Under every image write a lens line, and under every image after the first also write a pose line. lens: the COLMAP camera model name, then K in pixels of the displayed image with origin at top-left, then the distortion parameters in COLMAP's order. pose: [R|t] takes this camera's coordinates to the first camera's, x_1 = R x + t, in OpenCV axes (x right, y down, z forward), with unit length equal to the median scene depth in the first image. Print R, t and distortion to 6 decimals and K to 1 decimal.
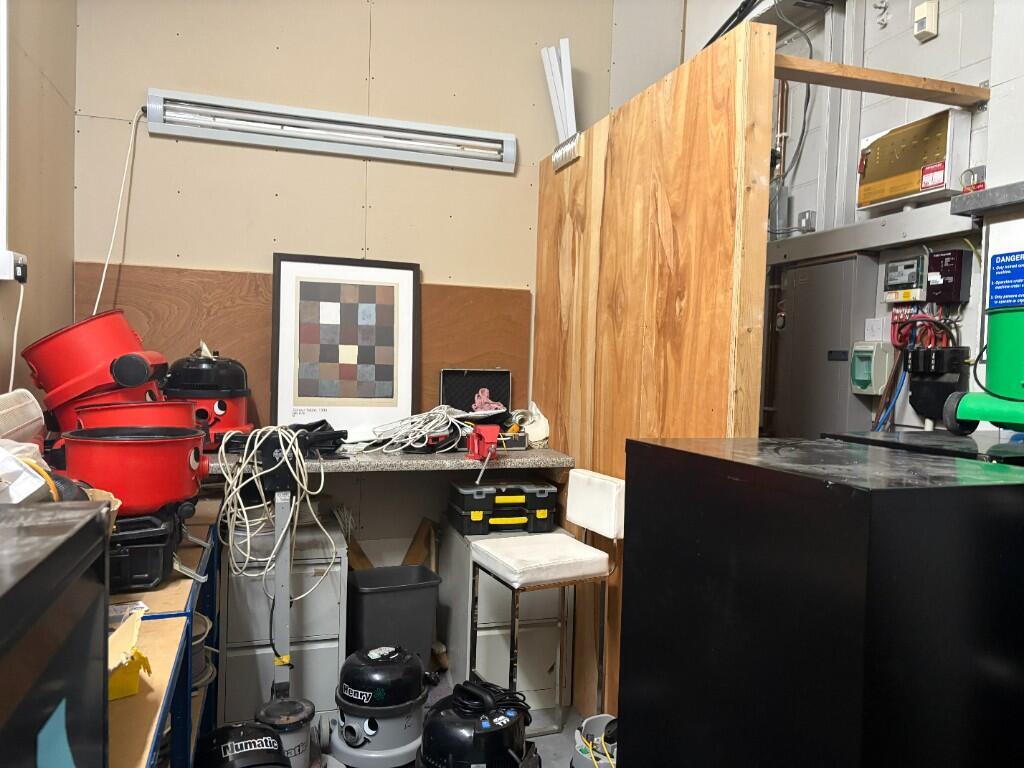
lens RADIAL K [[809.9, 0, 512.0], [0, 809.9, 384.0], [0, 0, 1]] dist [0.070005, -0.065722]
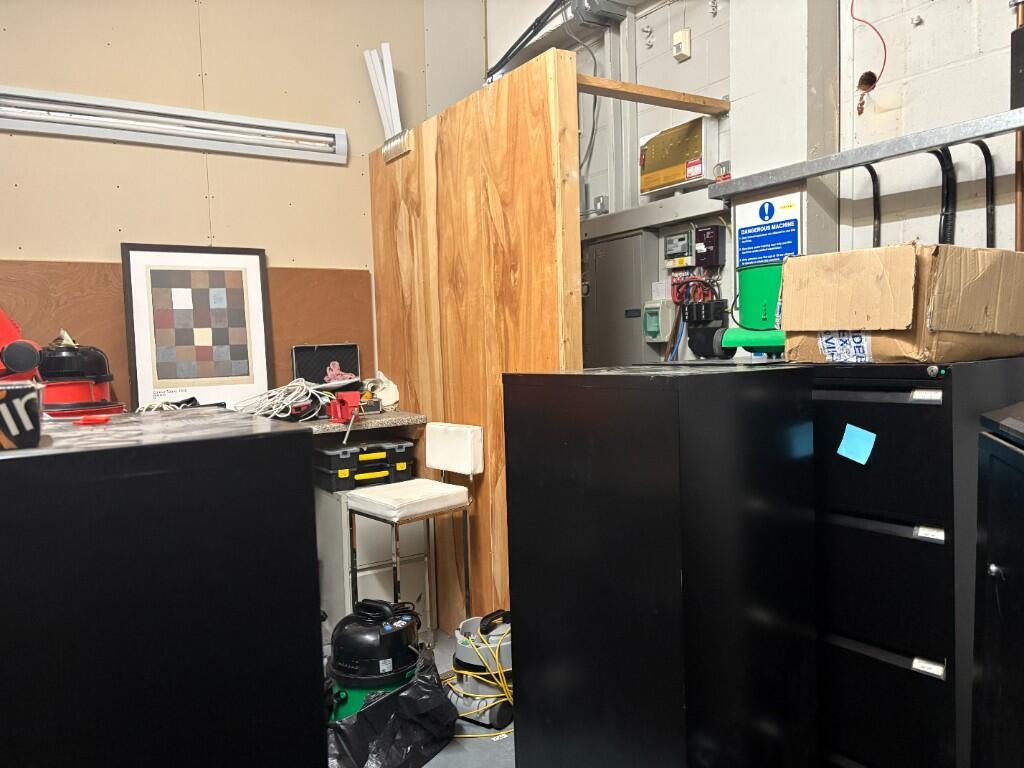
lens RADIAL K [[809.9, 0, 512.0], [0, 809.9, 384.0], [0, 0, 1]] dist [0.070005, -0.065722]
pose [[0.967122, -0.072982, 0.243617, -0.091624], [0.067923, 0.997266, 0.029115, 0.025062], [-0.245076, -0.011610, 0.969434, -0.158443]]
